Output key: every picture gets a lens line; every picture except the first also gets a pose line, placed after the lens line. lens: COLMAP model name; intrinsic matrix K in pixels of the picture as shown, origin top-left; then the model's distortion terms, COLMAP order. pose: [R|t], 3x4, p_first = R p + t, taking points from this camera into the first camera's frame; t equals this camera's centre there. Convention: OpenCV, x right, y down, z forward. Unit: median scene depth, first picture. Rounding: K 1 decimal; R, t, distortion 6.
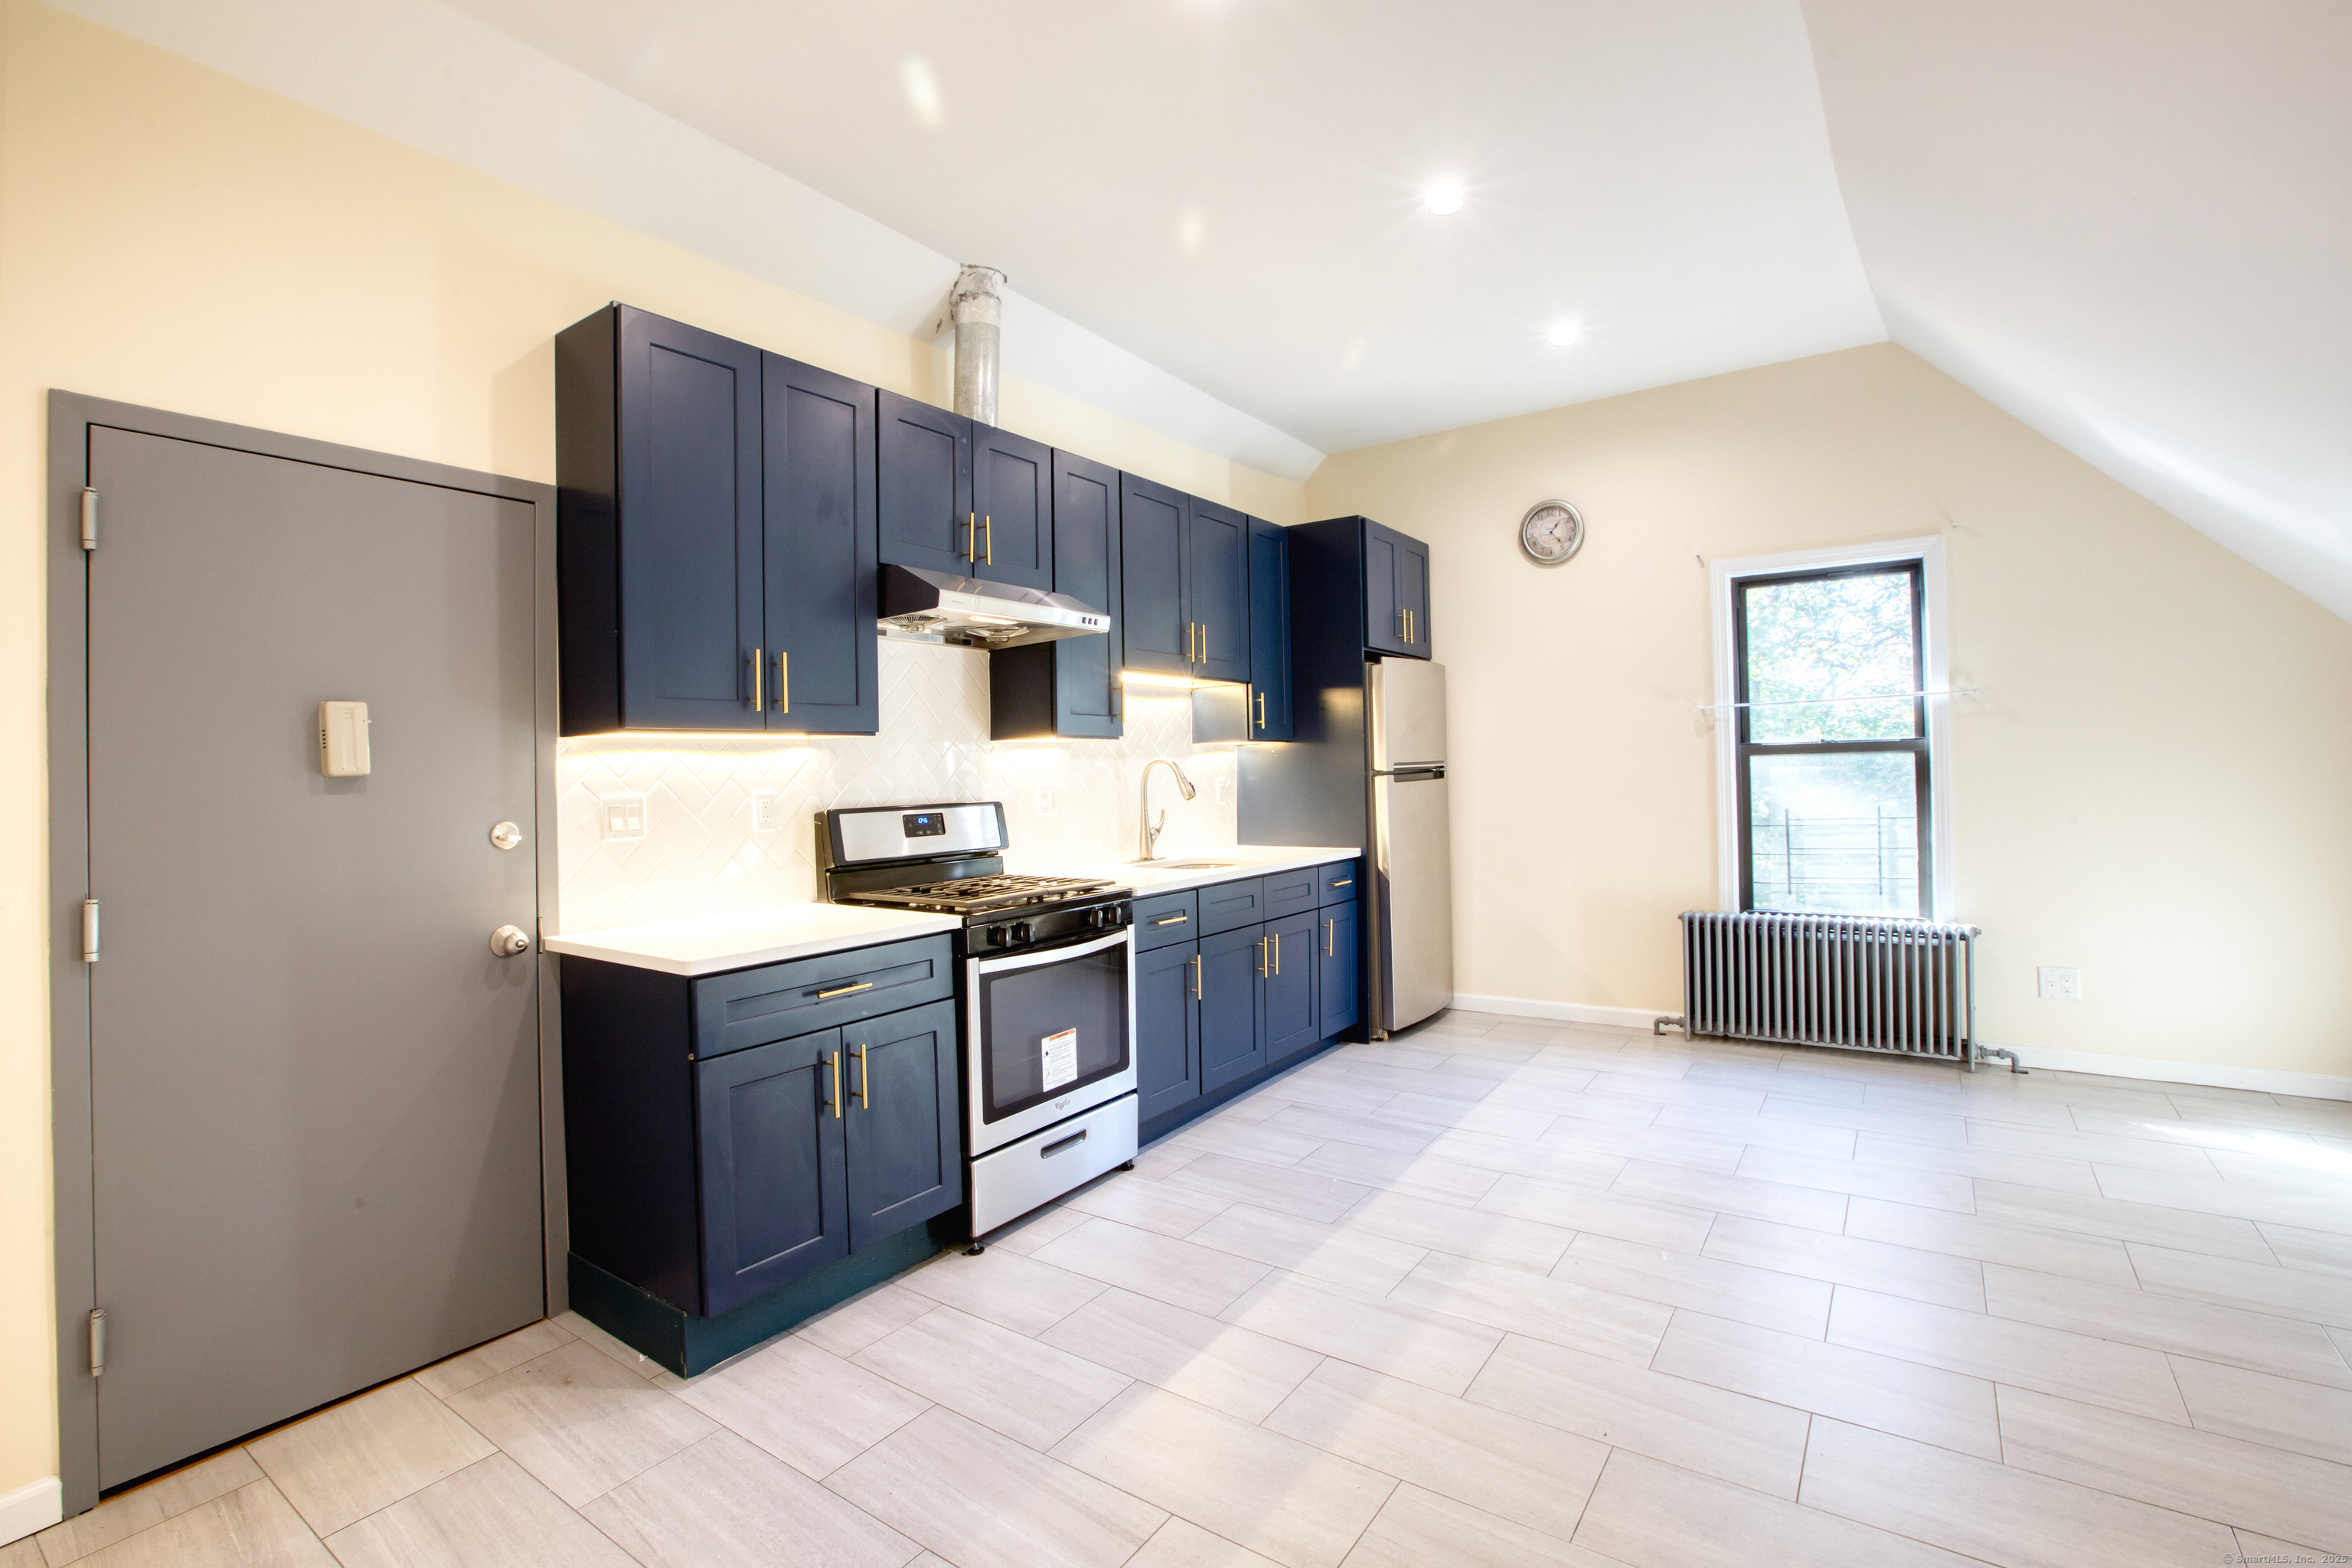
lens RADIAL K [[1130.0, 0, 1171.0], [0, 1130.0, 760.6], [0, 0, 1]] dist [-0.021550, 0.018626]
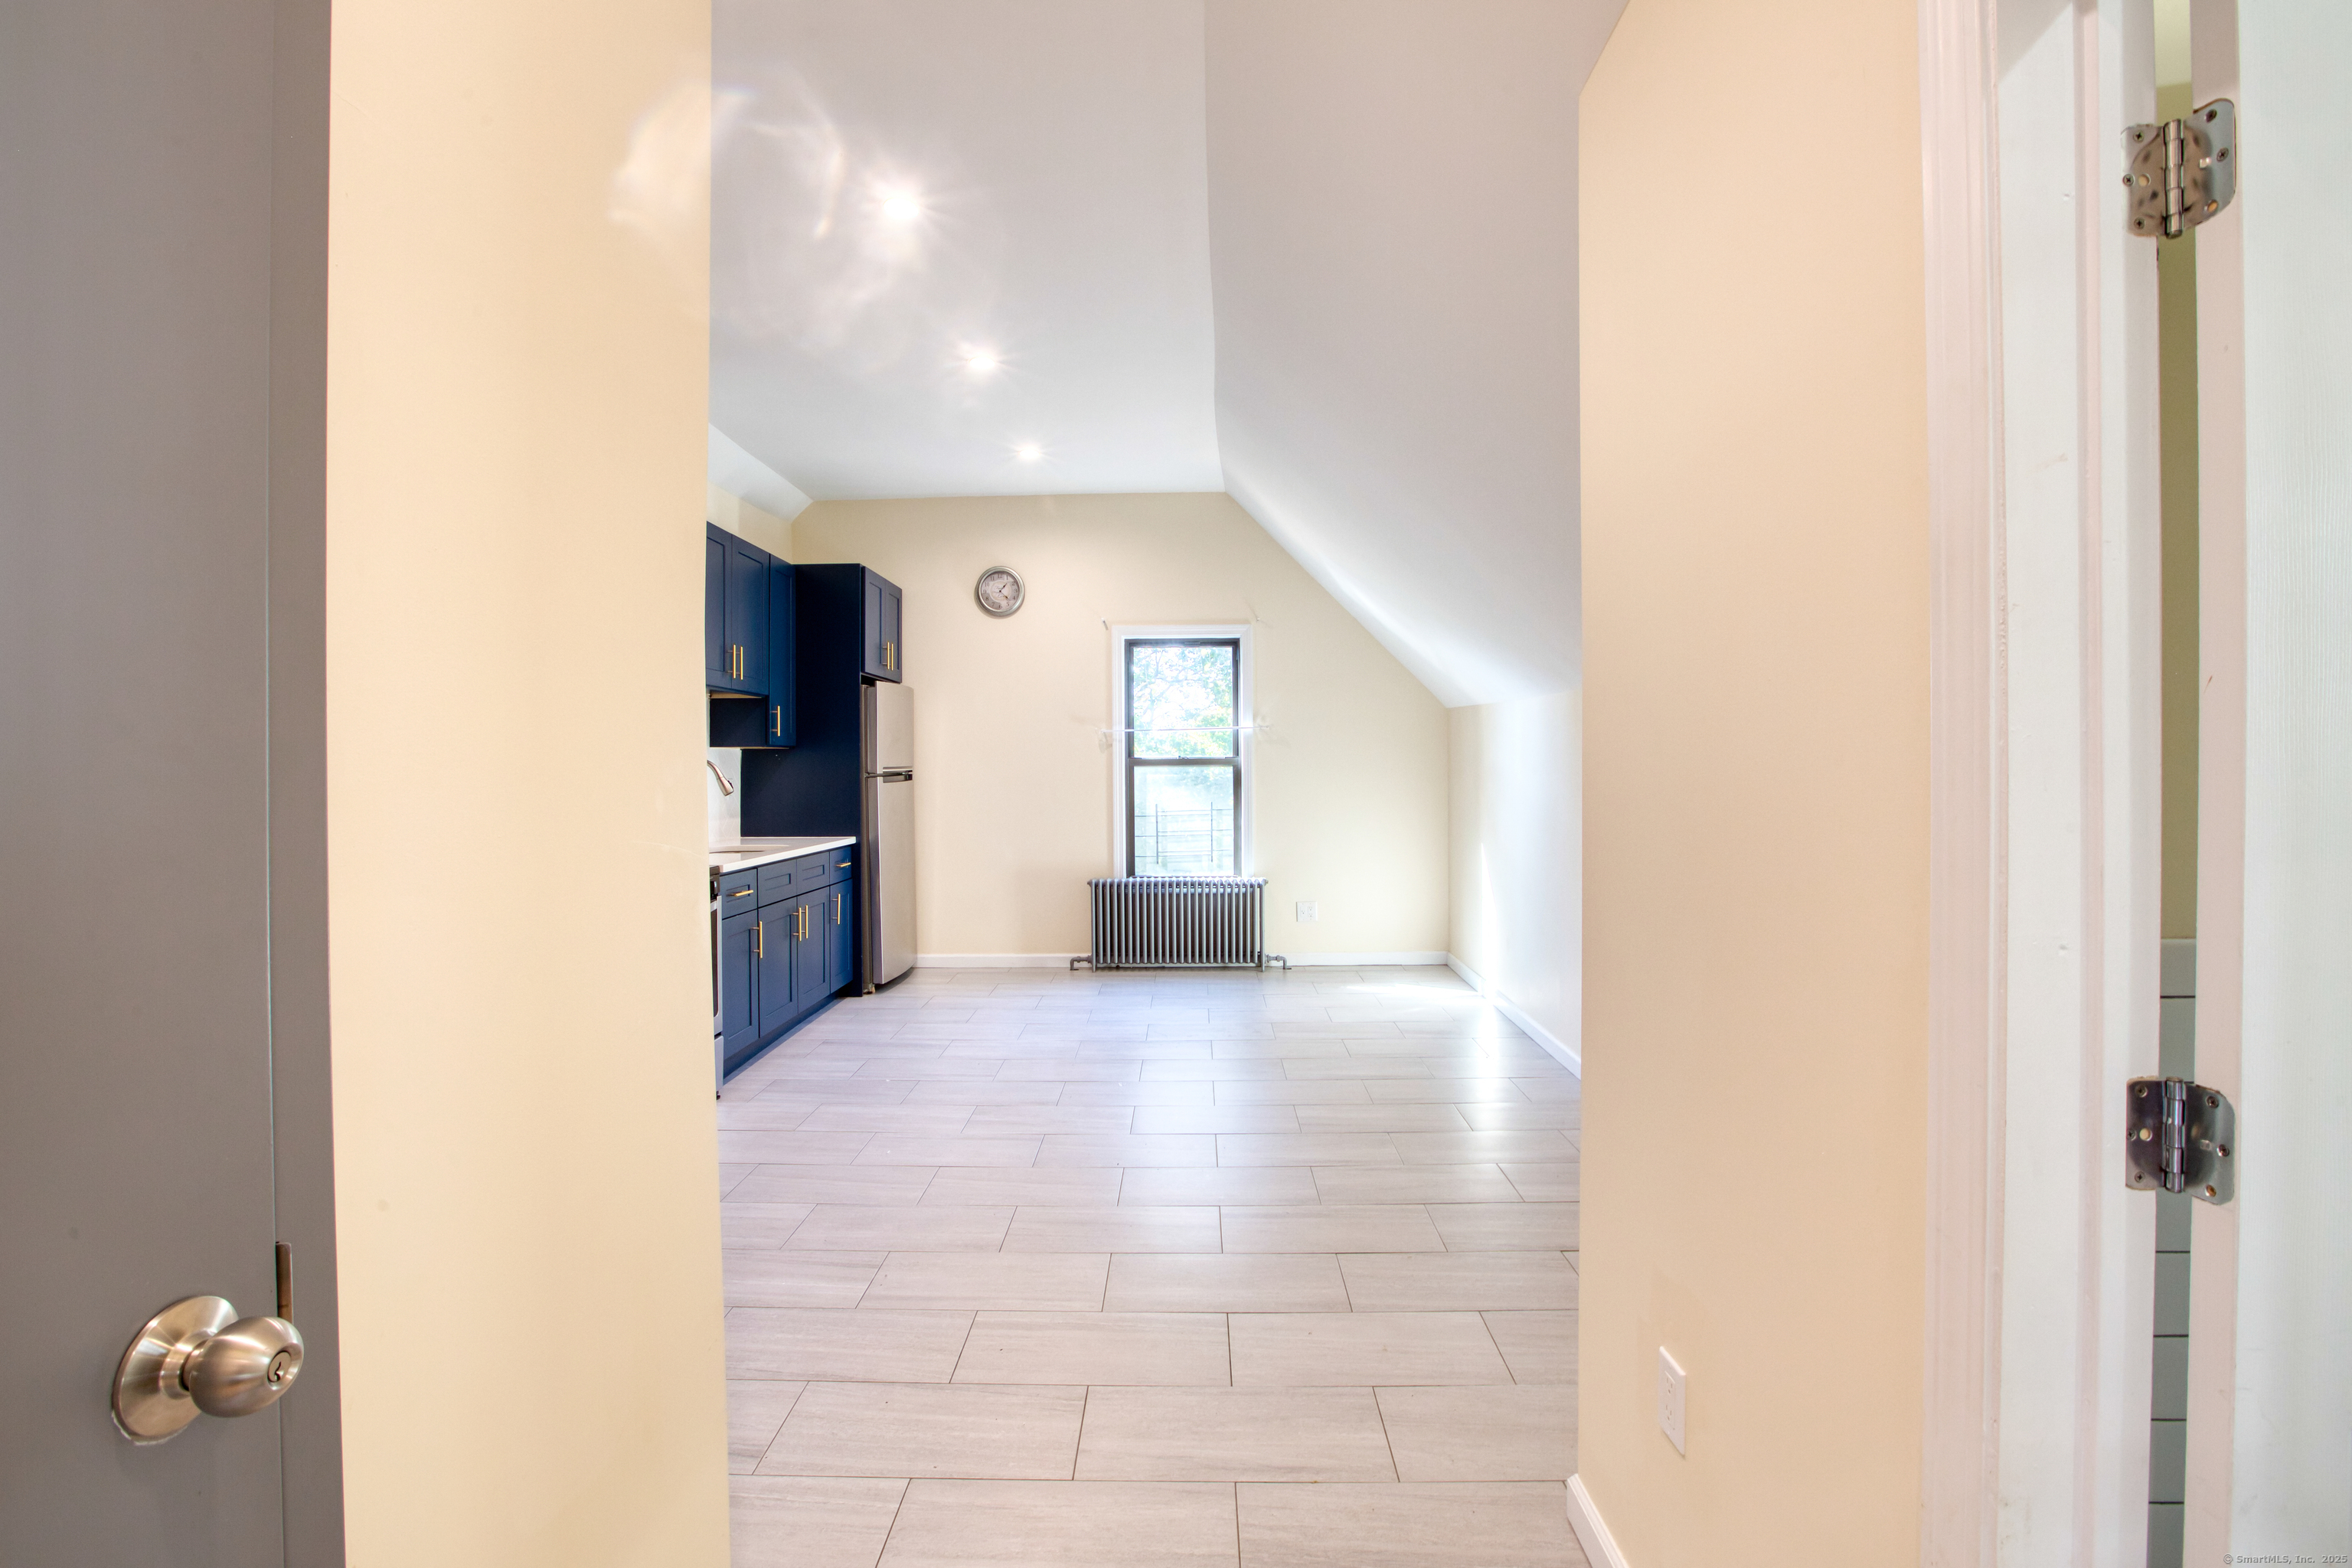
lens RADIAL K [[1130.0, 0, 1171.0], [0, 1130.0, 760.6], [0, 0, 1]] dist [-0.021550, 0.018626]
pose [[0.838130, 0.020831, 0.545073, -0.220959], [-0.017620, 0.999783, -0.011115, 0.003254], [-0.545186, -0.000288, 0.838315, -0.212955]]
